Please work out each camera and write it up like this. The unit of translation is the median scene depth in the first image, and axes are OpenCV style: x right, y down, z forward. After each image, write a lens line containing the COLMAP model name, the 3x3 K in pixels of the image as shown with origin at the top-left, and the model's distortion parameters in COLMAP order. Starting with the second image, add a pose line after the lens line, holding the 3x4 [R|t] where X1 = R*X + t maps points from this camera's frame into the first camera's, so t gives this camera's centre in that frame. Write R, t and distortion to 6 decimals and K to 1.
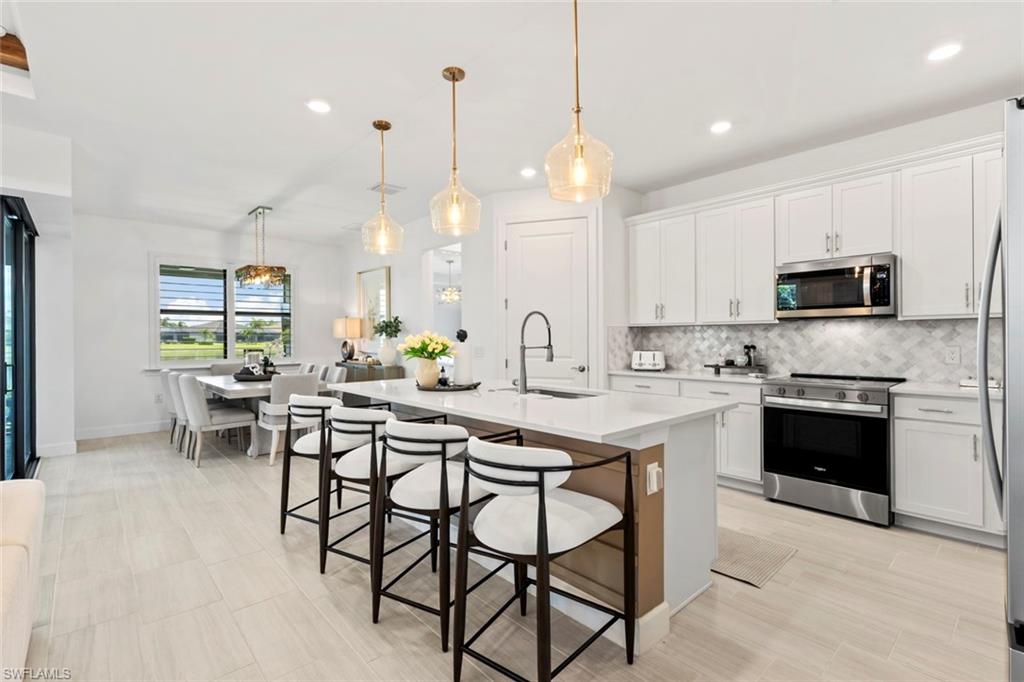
lens RADIAL K [[474.6, 0, 512.4], [0, 474.6, 339.0], [0, 0, 1]] dist [-0.005635, 0.001778]
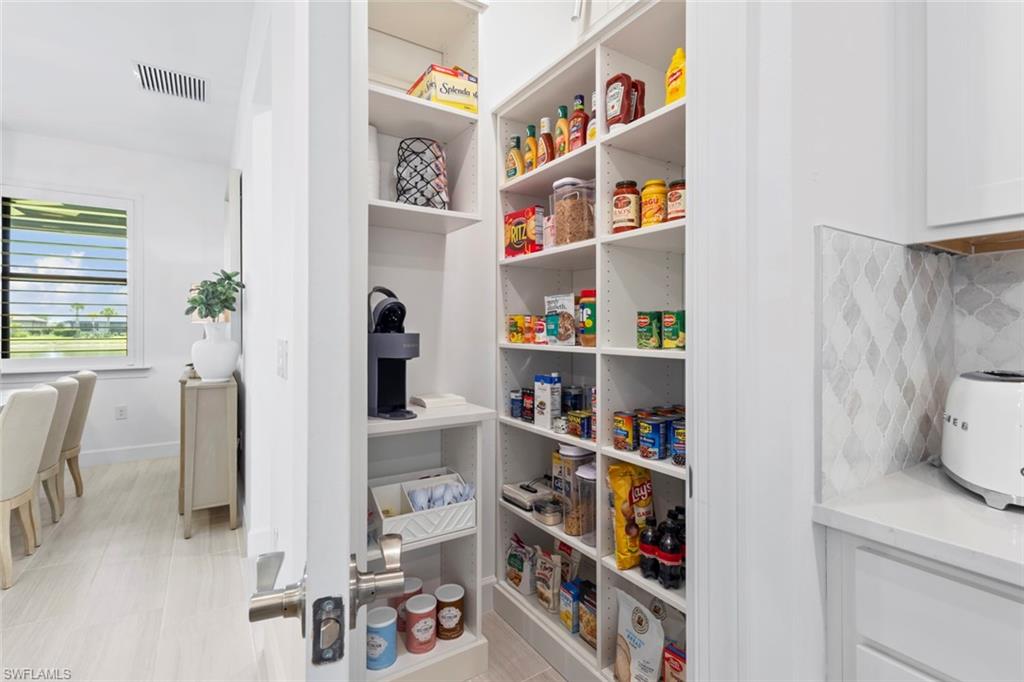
lens RADIAL K [[474.6, 0, 512.7], [0, 474.6, 332.6], [0, 0, 1]] dist [-0.005635, 0.001778]
pose [[0.985832, 0.005203, -0.167658, 0.142582], [-0.004765, 0.999984, 0.003016, 0.011151], [0.167671, -0.002174, 0.985841, 0.930517]]
